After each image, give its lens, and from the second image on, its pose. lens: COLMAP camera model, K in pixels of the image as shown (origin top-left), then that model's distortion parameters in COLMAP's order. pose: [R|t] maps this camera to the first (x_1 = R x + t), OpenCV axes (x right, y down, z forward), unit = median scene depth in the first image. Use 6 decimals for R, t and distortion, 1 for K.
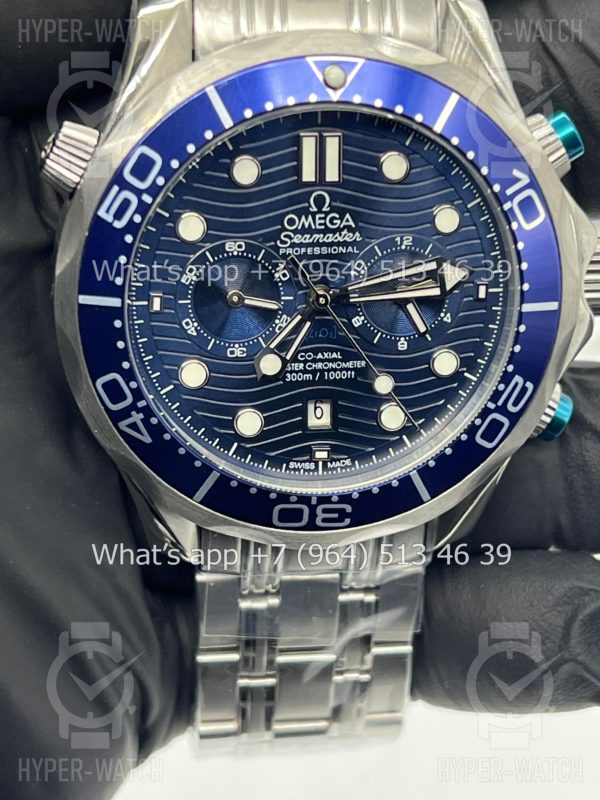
lens RADIAL K [[1866.7, 0, 300.0], [0, 1866.7, 400.0], [0, 0, 1]] dist [0.225566, 0.208723]
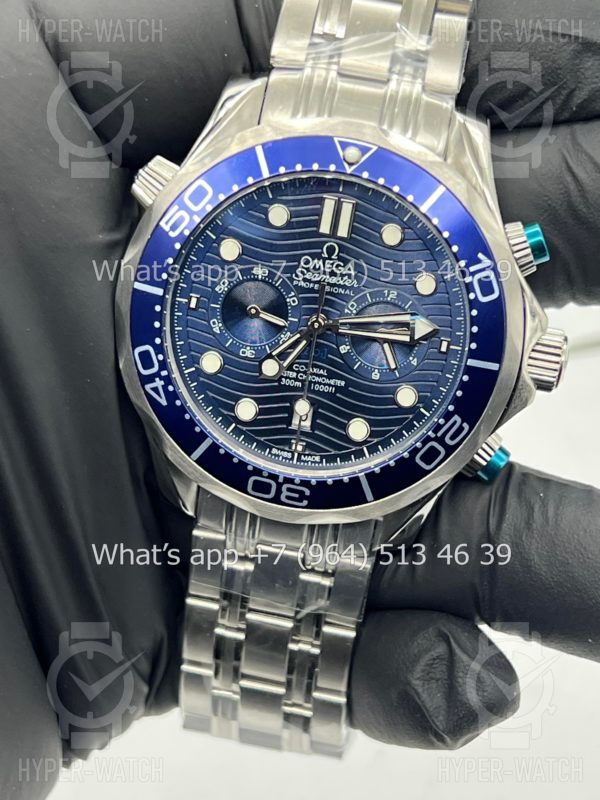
lens RADIAL K [[1866.7, 0, 300.0], [0, 1866.7, 400.0], [0, 0, 1]] dist [0.225566, 0.208723]
pose [[0.960067, 0.200323, -0.195301, 0.262432], [-0.222318, 0.970048, -0.097888, 0.125443], [0.169842, 0.137398, 0.975846, -0.253854]]
